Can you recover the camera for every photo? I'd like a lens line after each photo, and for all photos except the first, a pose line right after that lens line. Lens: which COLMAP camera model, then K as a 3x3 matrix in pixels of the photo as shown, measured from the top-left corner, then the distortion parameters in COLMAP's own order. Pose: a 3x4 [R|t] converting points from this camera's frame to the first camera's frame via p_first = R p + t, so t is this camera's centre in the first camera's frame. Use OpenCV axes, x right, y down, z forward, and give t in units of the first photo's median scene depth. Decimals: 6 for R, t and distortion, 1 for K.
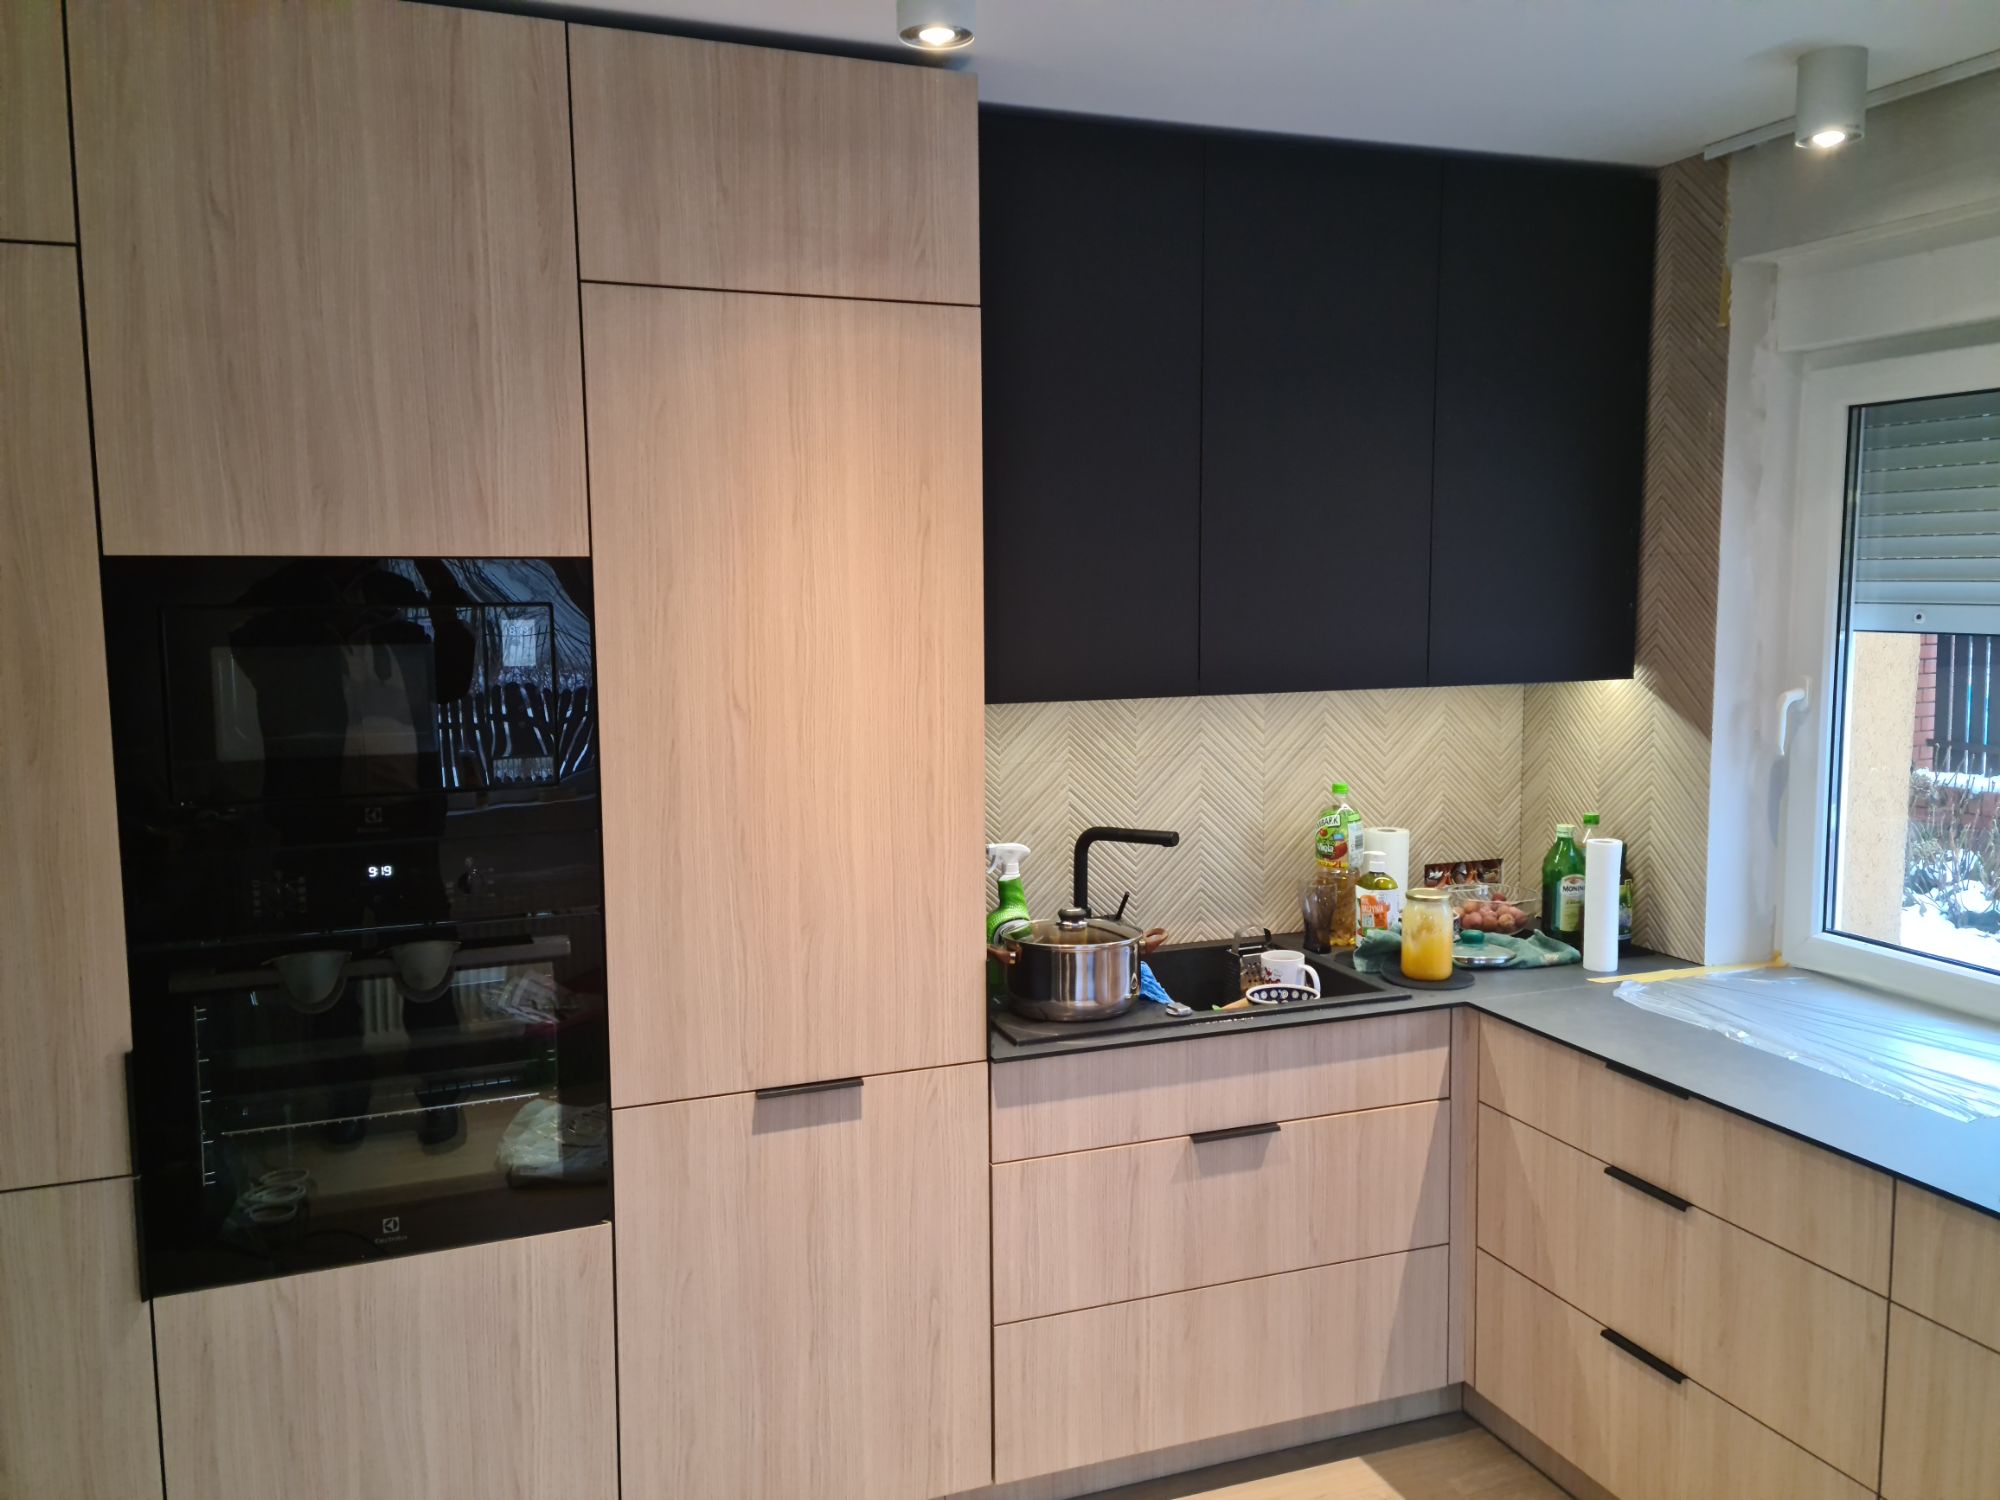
lens RADIAL K [[1583.2, 0, 1034.3], [0, 1583.2, 750.0], [0, 0, 1]] dist [0.085173, -0.089569]
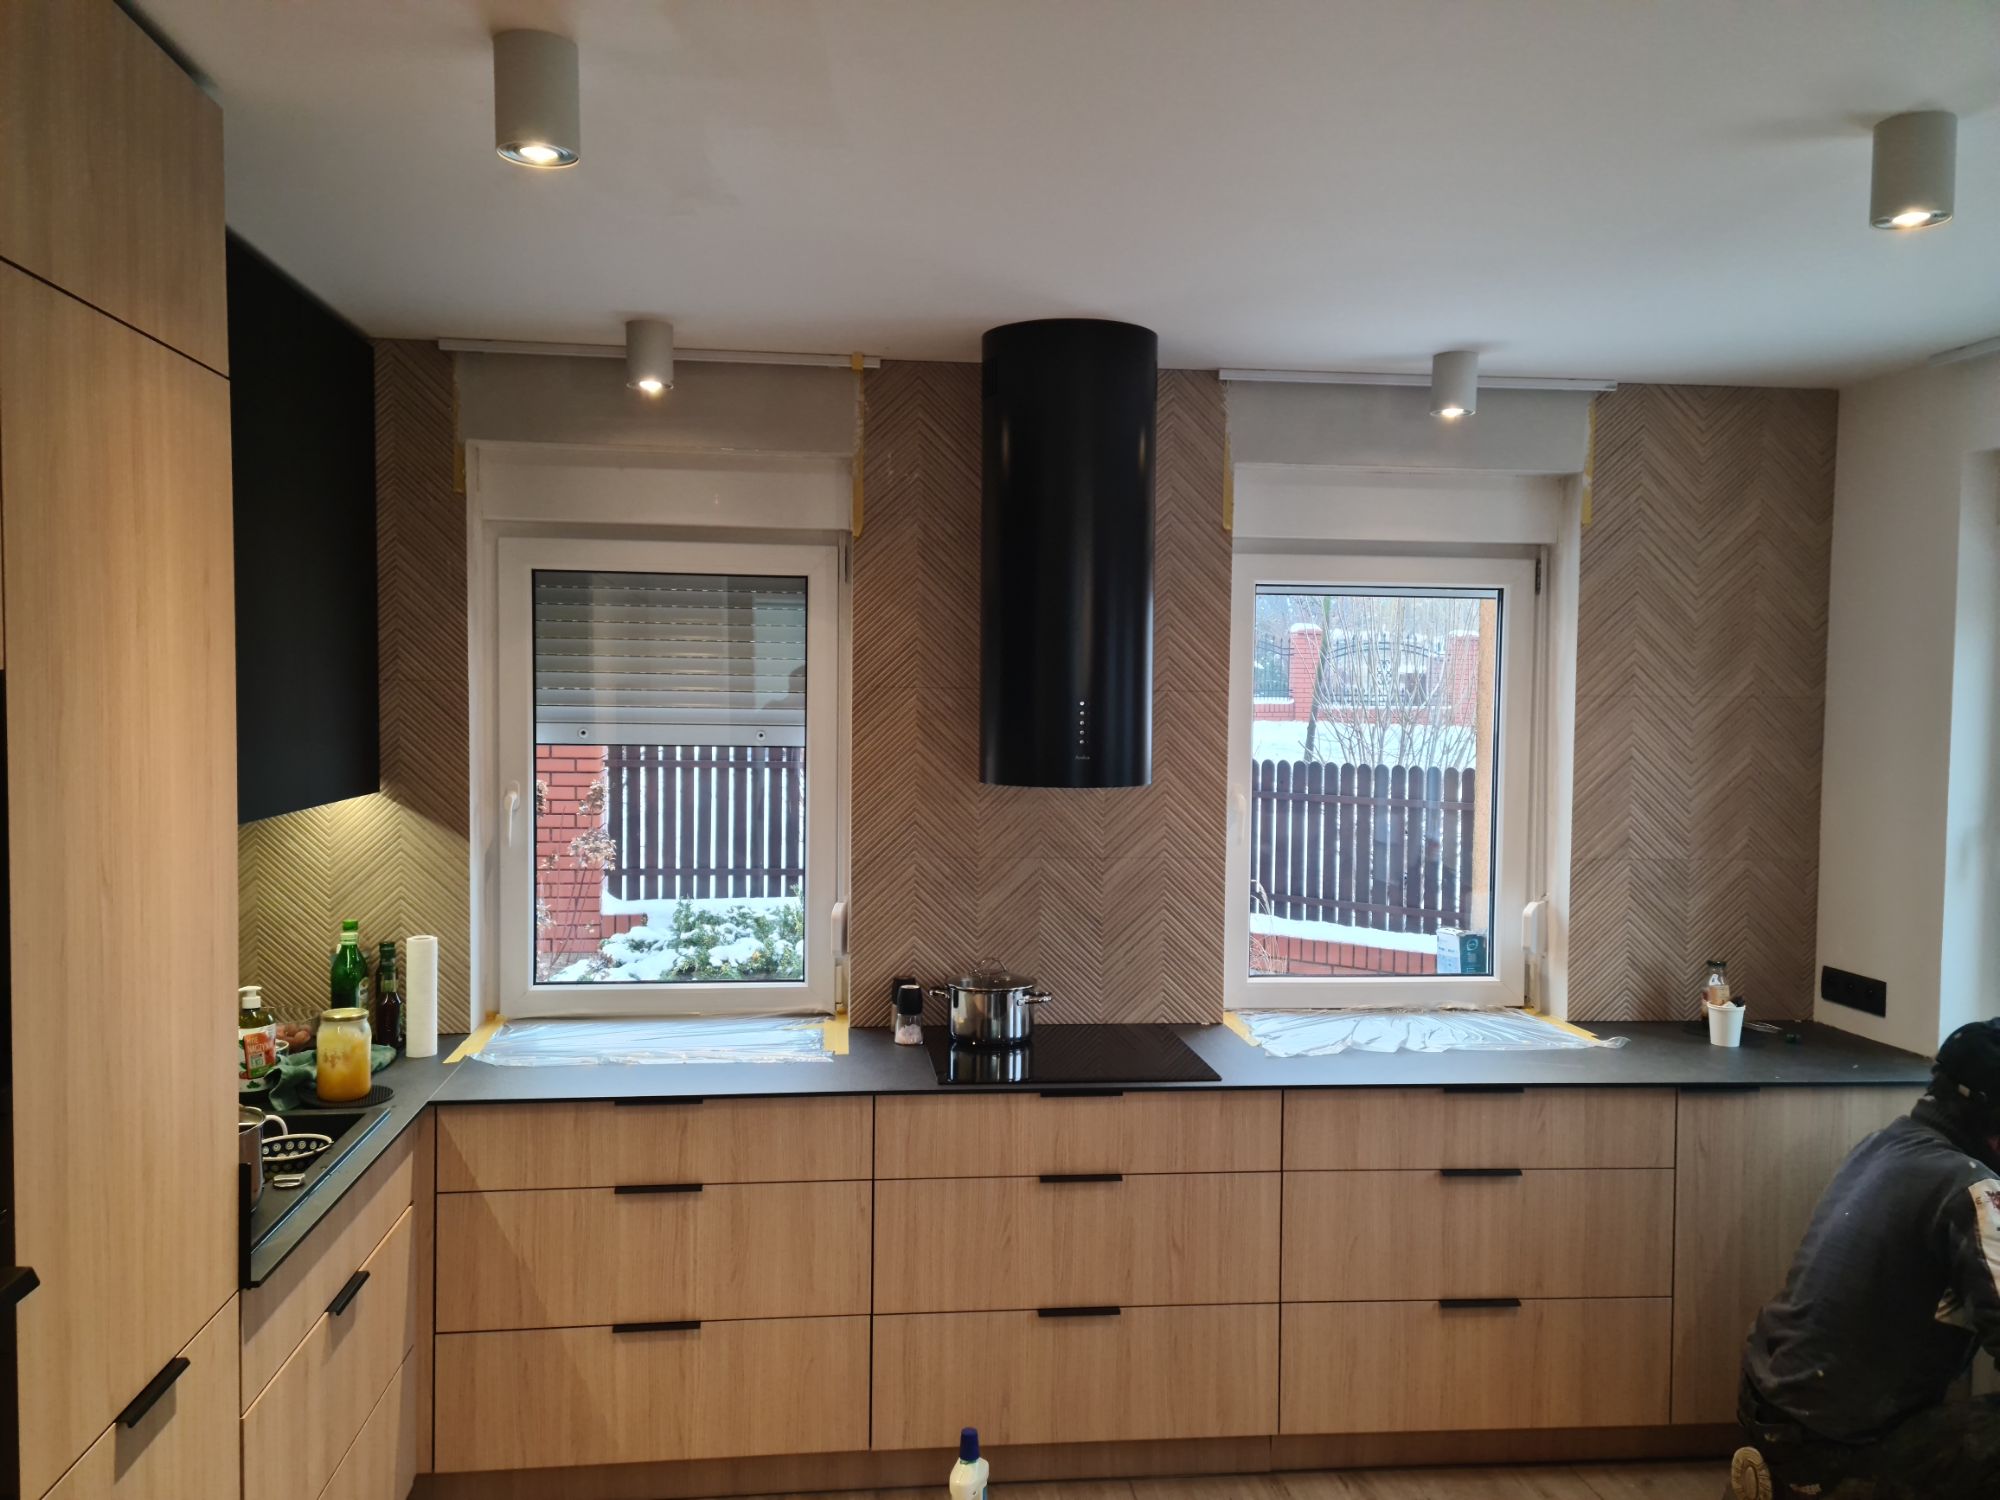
lens RADIAL K [[1549.9, 0, 998.9], [0, 1549.9, 769.4], [0, 0, 1]] dist [0.044783, 0.000805]
pose [[0.242929, -0.038896, 0.969264, -0.667849], [0.090803, 0.995720, 0.017199, -0.047143], [-0.965785, 0.083834, 0.245421, 0.385176]]
